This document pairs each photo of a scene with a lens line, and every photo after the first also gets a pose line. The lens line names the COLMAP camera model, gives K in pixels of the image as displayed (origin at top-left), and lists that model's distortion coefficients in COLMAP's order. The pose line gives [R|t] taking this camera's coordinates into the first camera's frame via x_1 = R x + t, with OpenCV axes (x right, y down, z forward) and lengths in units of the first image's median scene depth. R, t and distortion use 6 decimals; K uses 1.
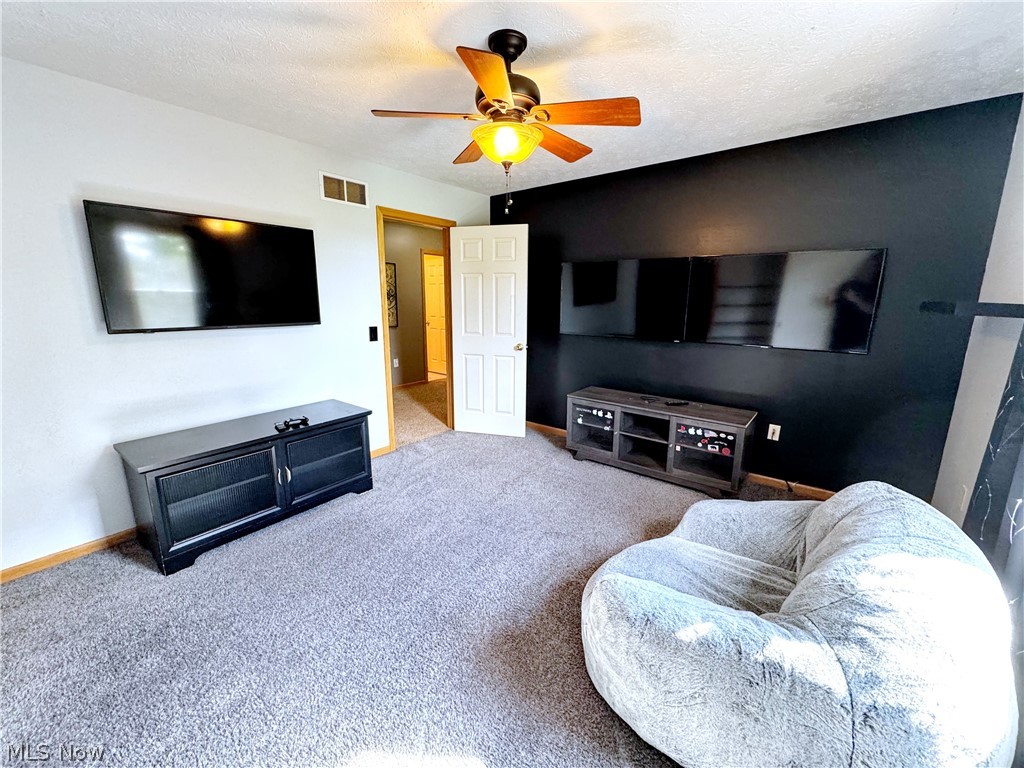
lens RADIAL K [[409.4, 0, 517.1], [0, 409.4, 386.5], [0, 0, 1]] dist [-0.001410, -0.000131]
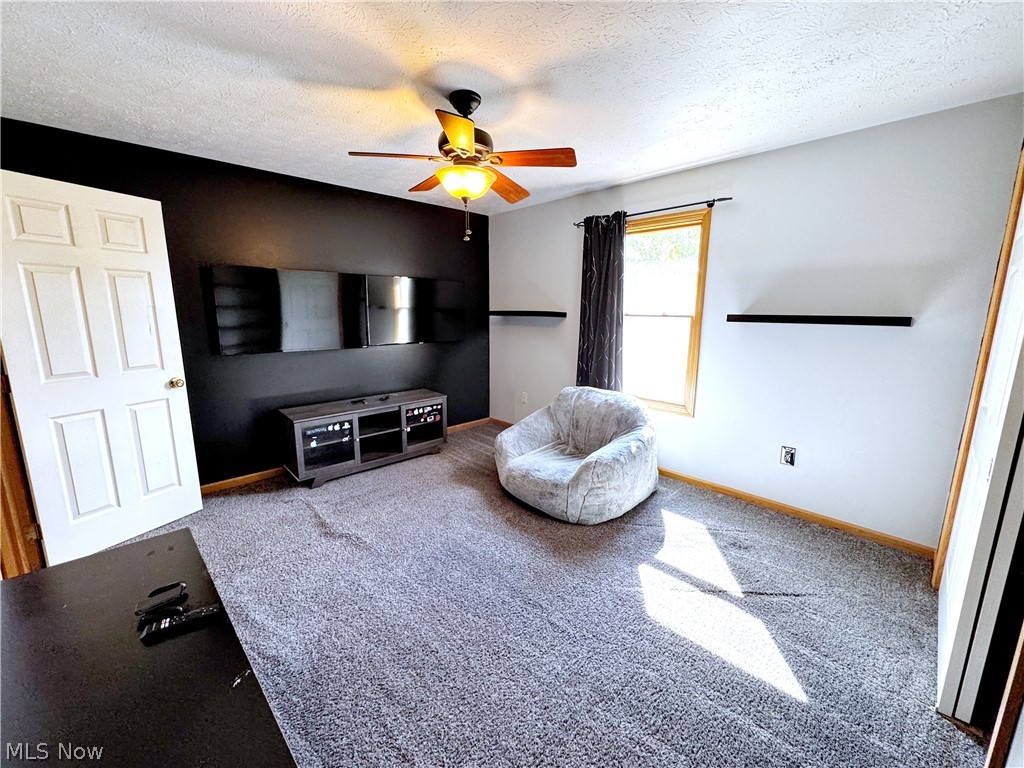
lens RADIAL K [[409.4, 0, 507.3], [0, 409.4, 383.6], [0, 0, 1]] dist [-0.001410, -0.000131]
pose [[0.143736, -0.187291, 0.971731, -0.686037], [0.203847, 0.966474, 0.156125, -0.107204], [-0.968394, 0.175644, 0.177096, 0.429235]]
